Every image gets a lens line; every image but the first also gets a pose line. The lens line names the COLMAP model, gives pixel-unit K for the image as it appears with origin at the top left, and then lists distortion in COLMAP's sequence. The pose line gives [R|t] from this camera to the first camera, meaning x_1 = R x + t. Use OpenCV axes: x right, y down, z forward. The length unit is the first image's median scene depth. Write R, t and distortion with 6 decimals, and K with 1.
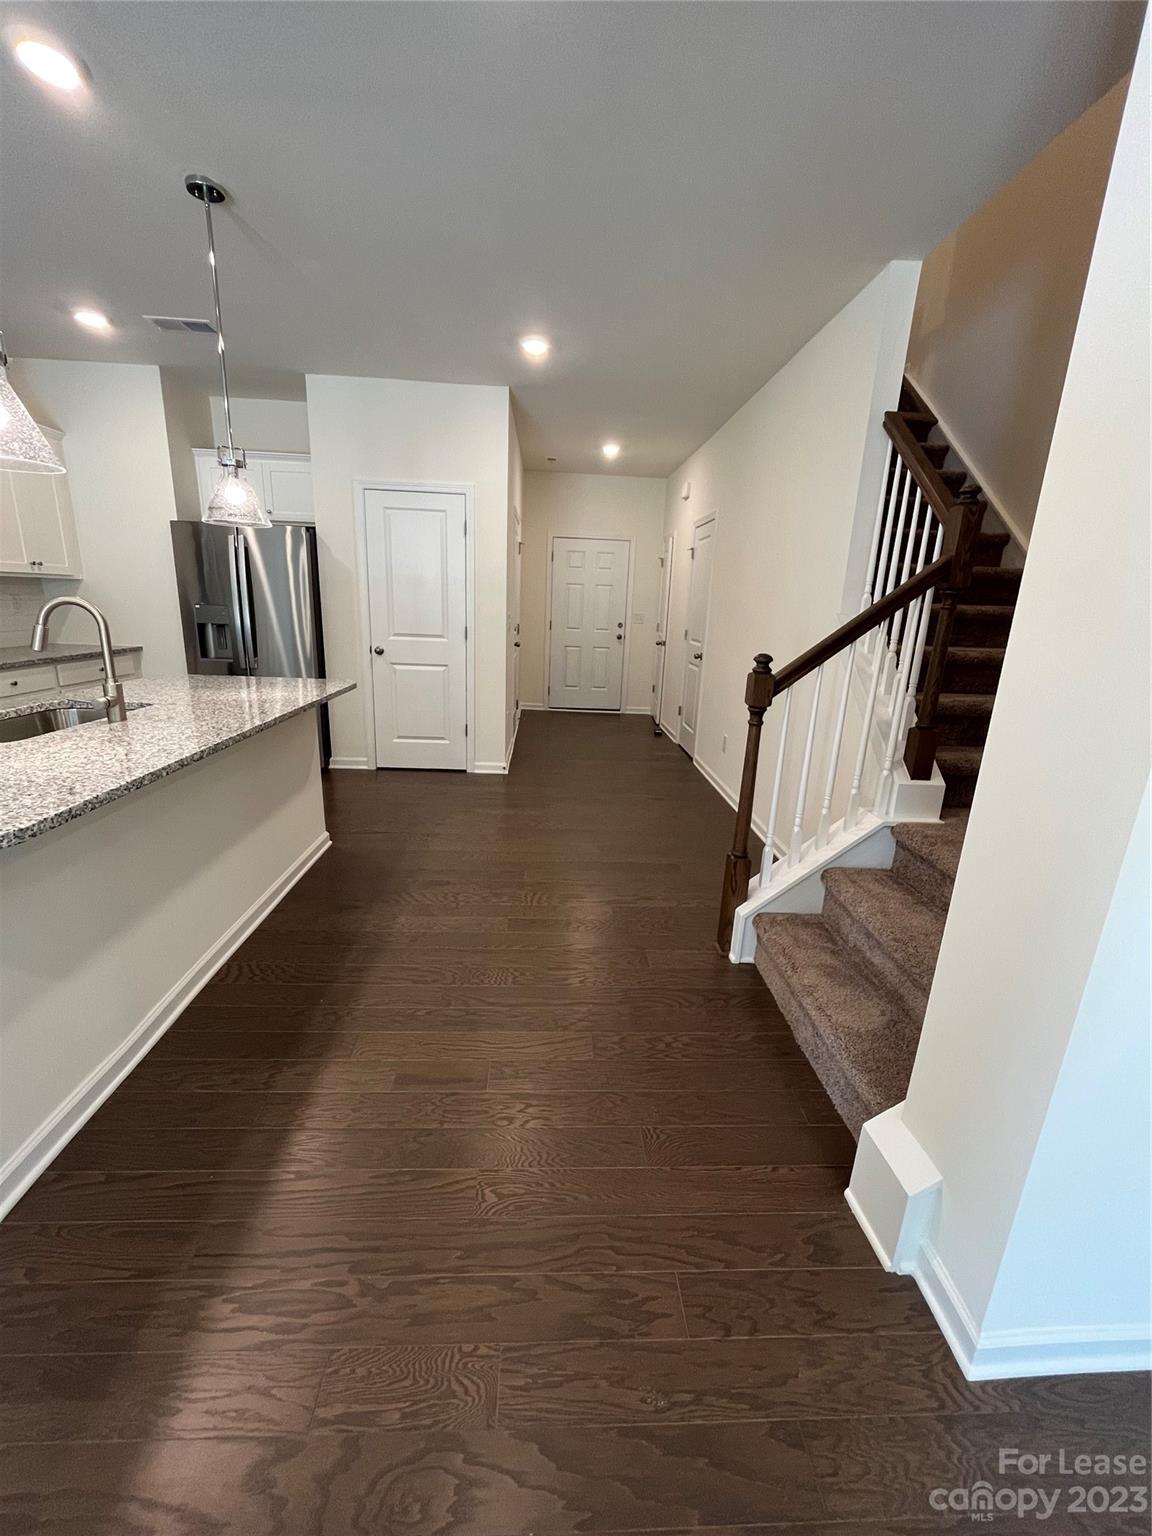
lens RADIAL K [[625.5, 0, 580.5], [0, 625.5, 772.8], [0, 0, 1]] dist [0.000049, -0.000354]
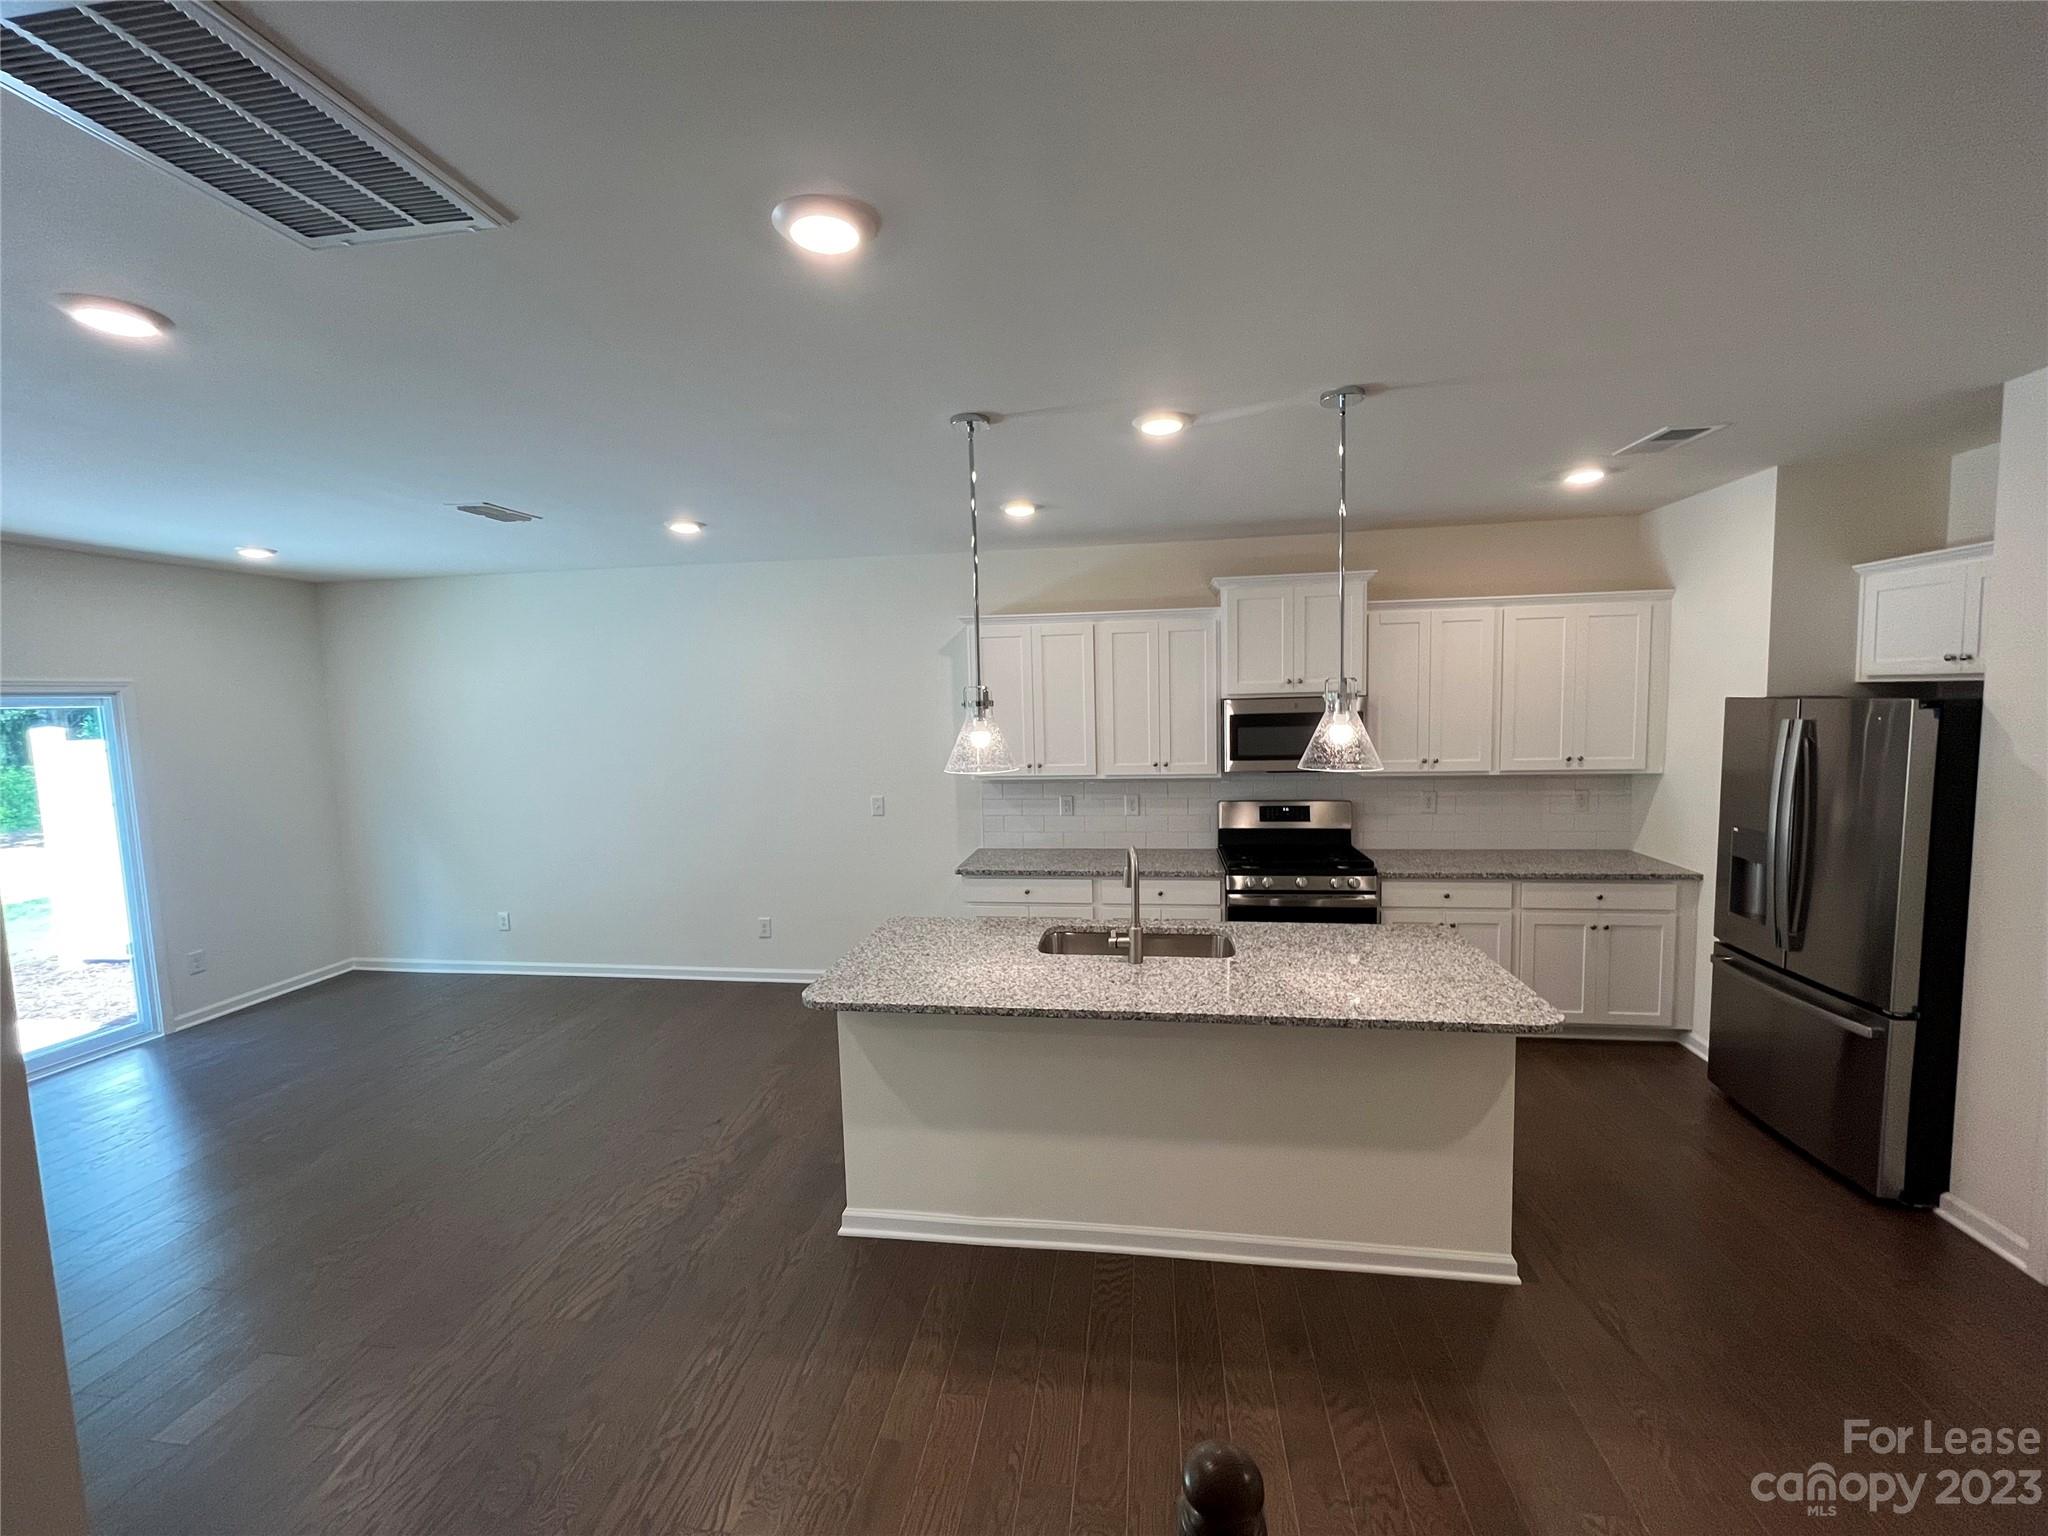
lens RADIAL K [[834.0, 0, 1024.8], [0, 834.0, 761.0], [0, 0, 1]] dist [0.000049, -0.000354]
pose [[-0.198448, 0.042501, -0.979189, 0.339366], [-0.244018, 0.965458, 0.091359, -0.253767], [0.949249, 0.257070, -0.181222, 0.510210]]
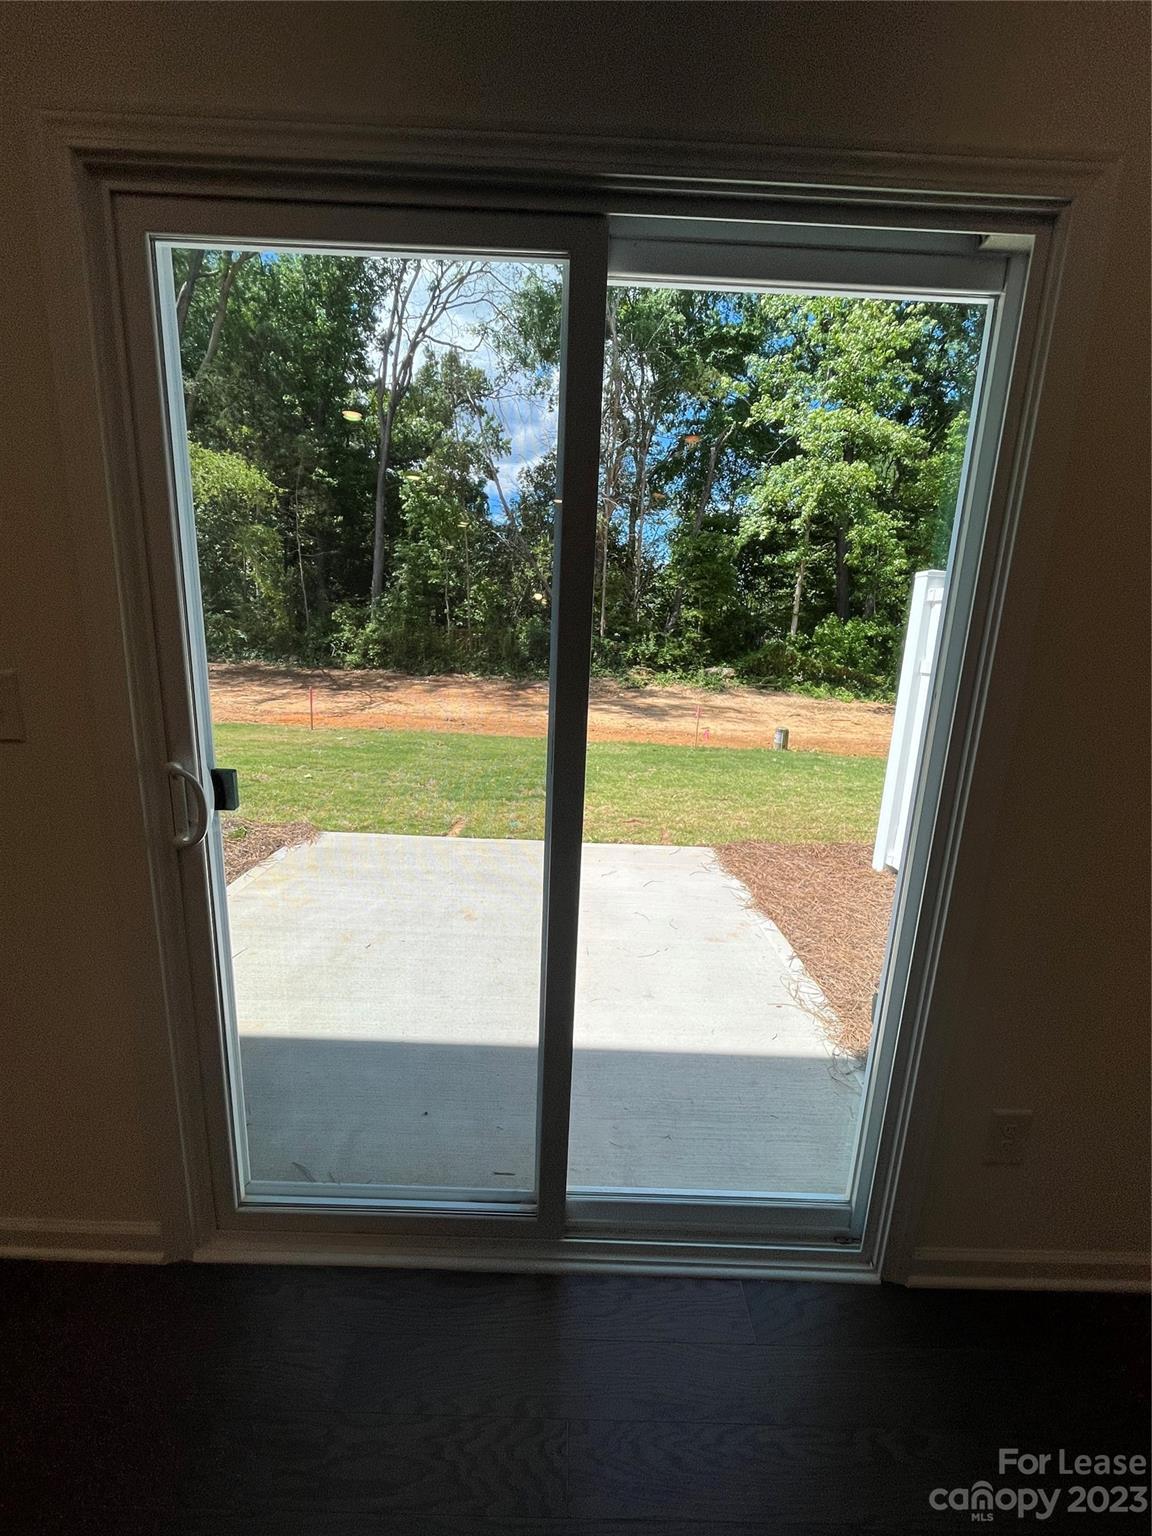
lens RADIAL K [[625.5, 0, 578.6], [0, 625.5, 772.4], [0, 0, 1]] dist [0.000049, -0.000354]
pose [[-0.995499, -0.090046, 0.029541, -0.392735], [-0.065420, 0.878503, 0.473236, 0.151813], [-0.068565, 0.469173, -0.880440, -0.601131]]
